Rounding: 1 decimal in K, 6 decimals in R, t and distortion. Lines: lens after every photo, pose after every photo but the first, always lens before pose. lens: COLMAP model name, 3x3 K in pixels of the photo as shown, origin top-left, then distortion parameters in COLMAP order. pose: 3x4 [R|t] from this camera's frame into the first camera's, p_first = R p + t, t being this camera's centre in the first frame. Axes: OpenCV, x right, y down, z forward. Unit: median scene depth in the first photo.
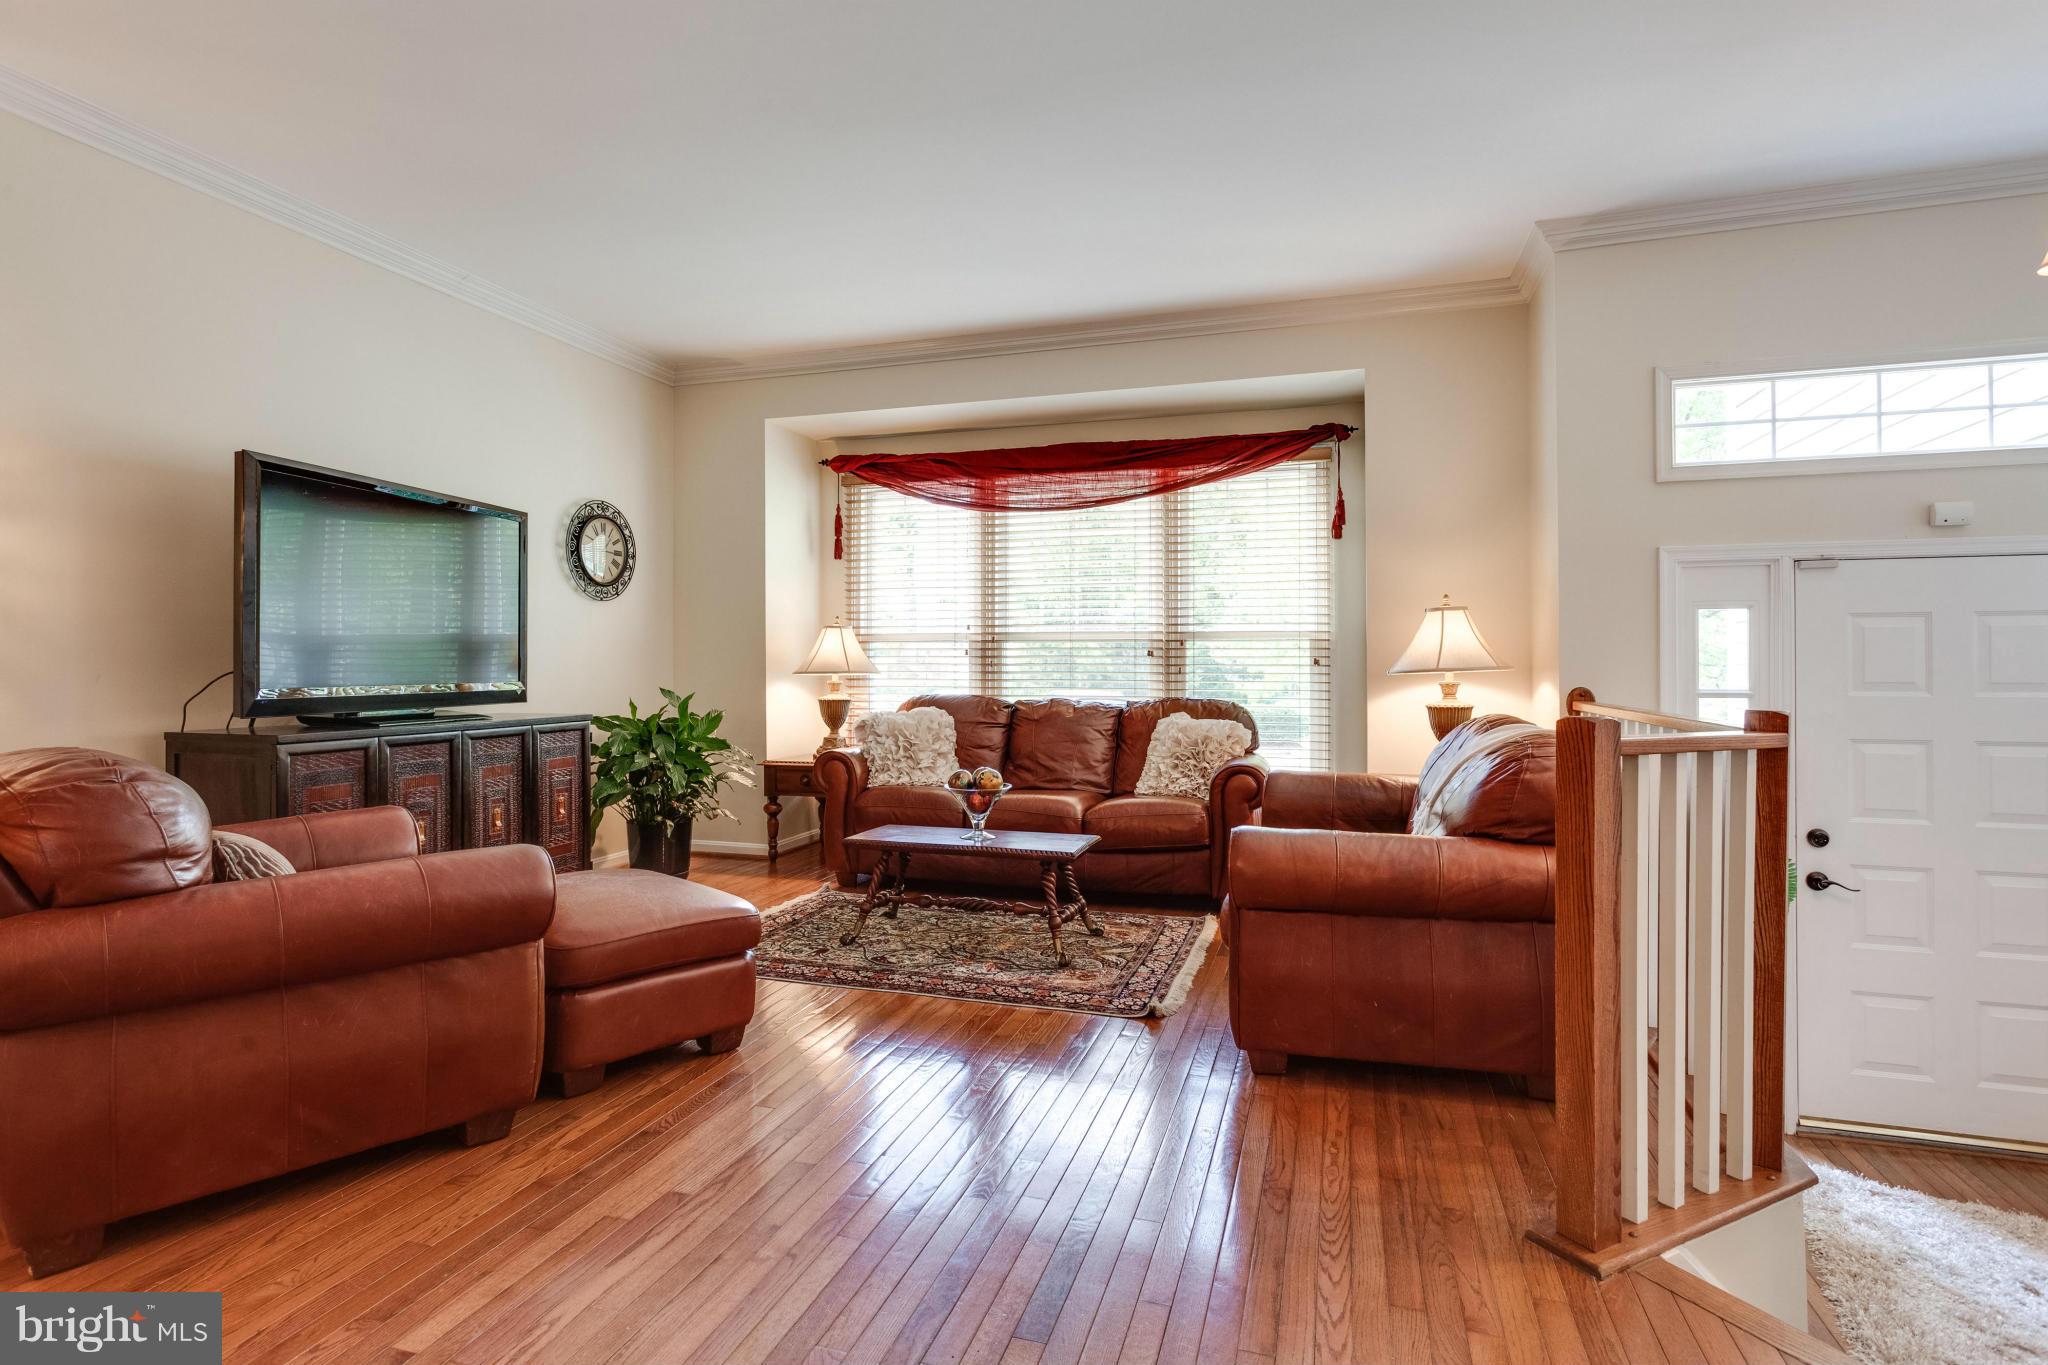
lens RADIAL K [[993.8, 0, 1032.4], [0, 993.8, 659.5], [0, 0, 1]] dist [-0.002188, -0.000046]
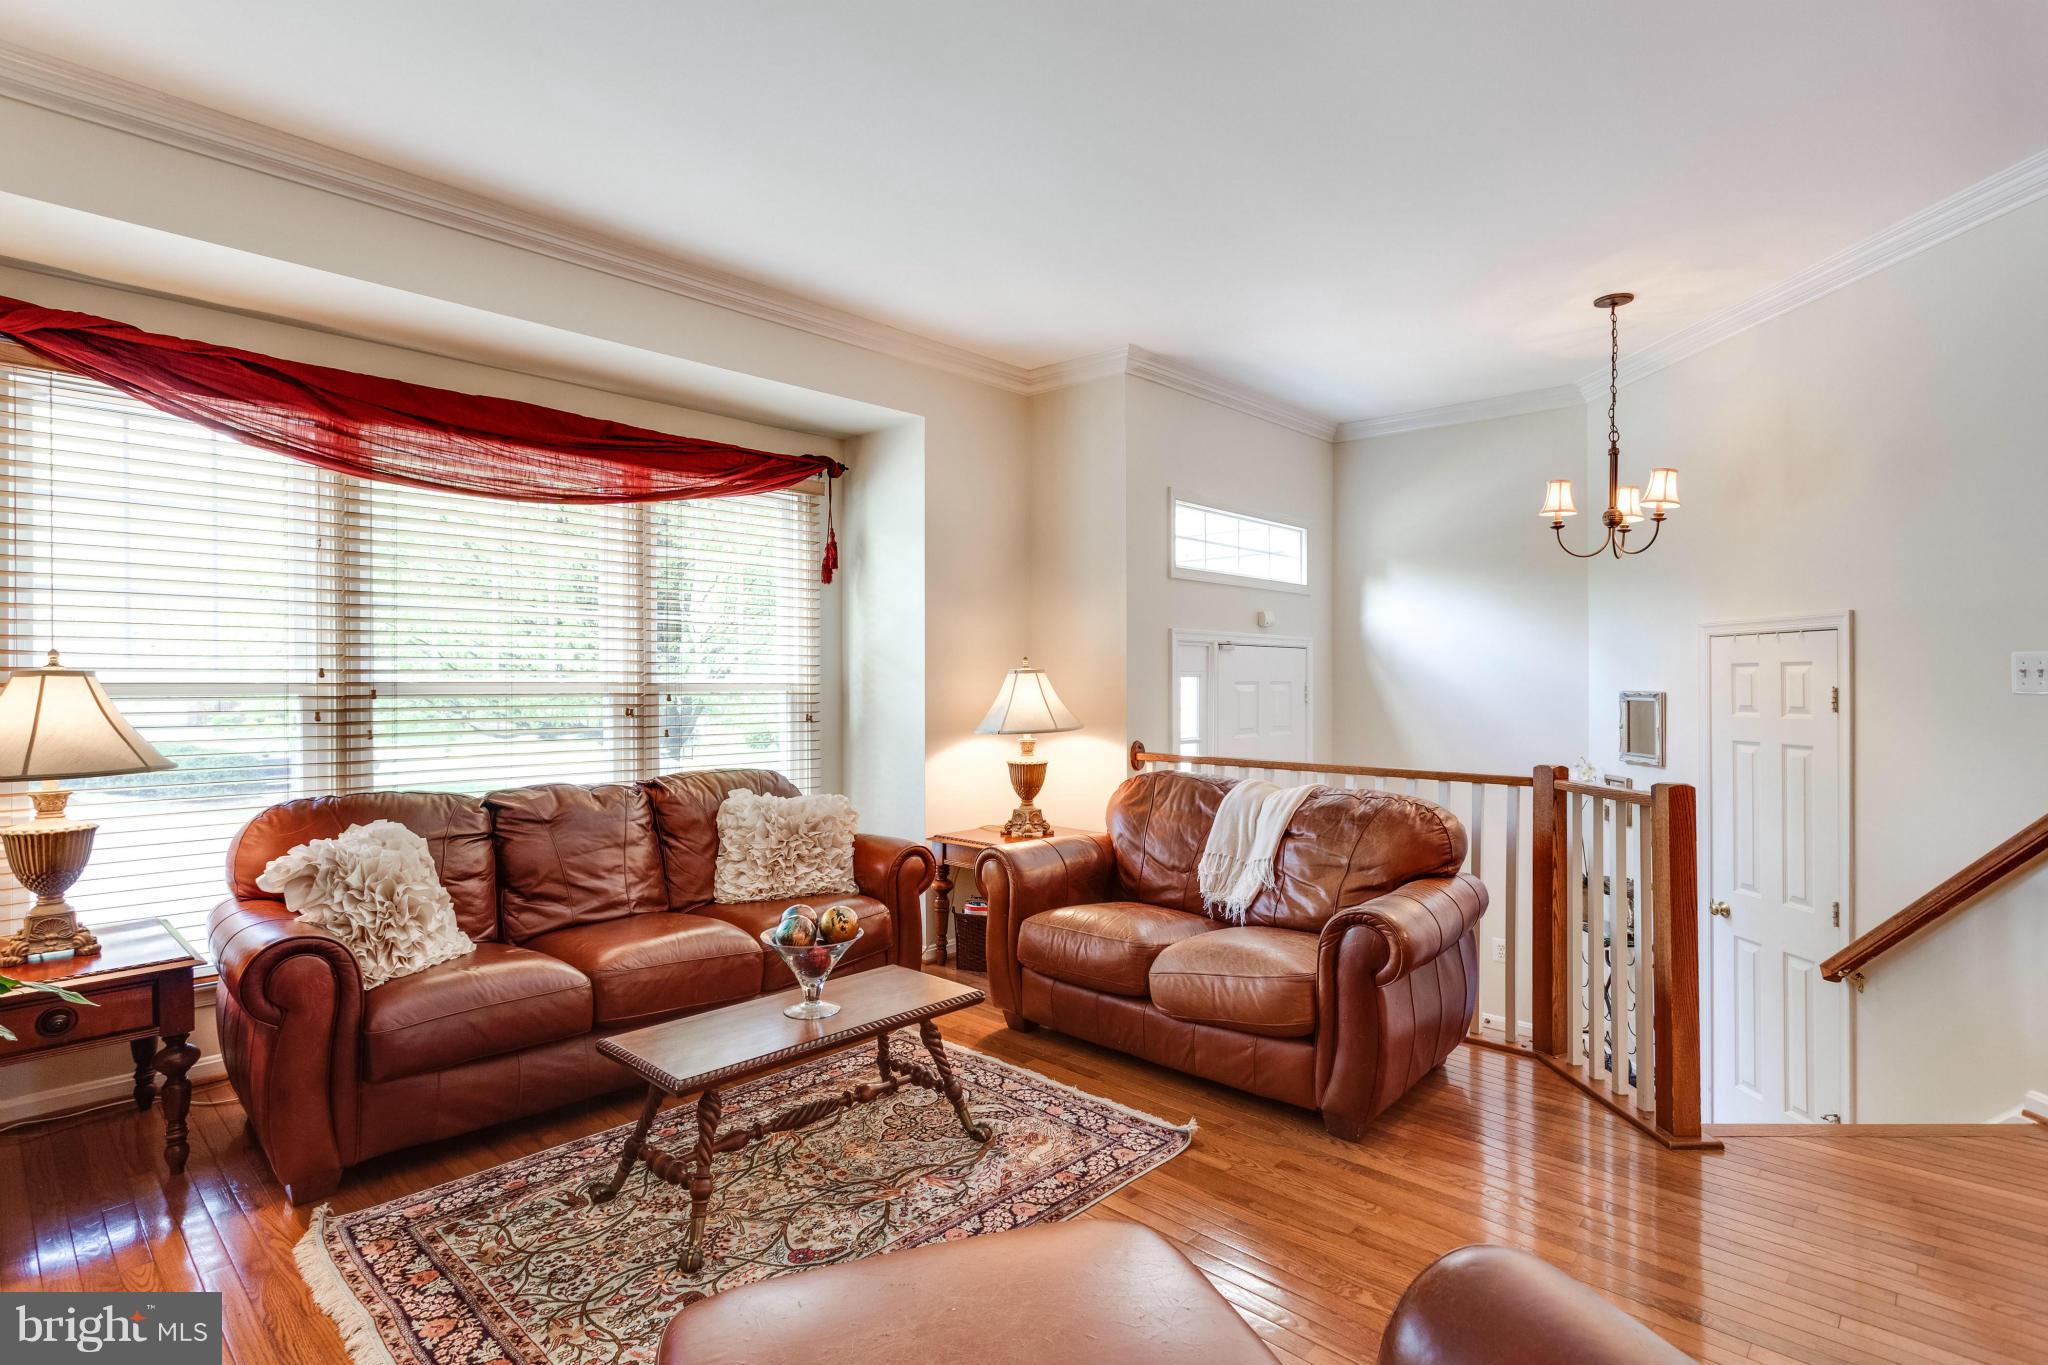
lens RADIAL K [[1002.3, 0, 1017.8], [0, 1002.3, 680.2], [0, 0, 1]] dist [0.000207, 0.000401]
pose [[0.460445, 0.003122, 0.887683, -0.432370], [-0.003483, 0.999992, -0.001710, -0.031454], [-0.887681, -0.002304, 0.460452, 0.413432]]
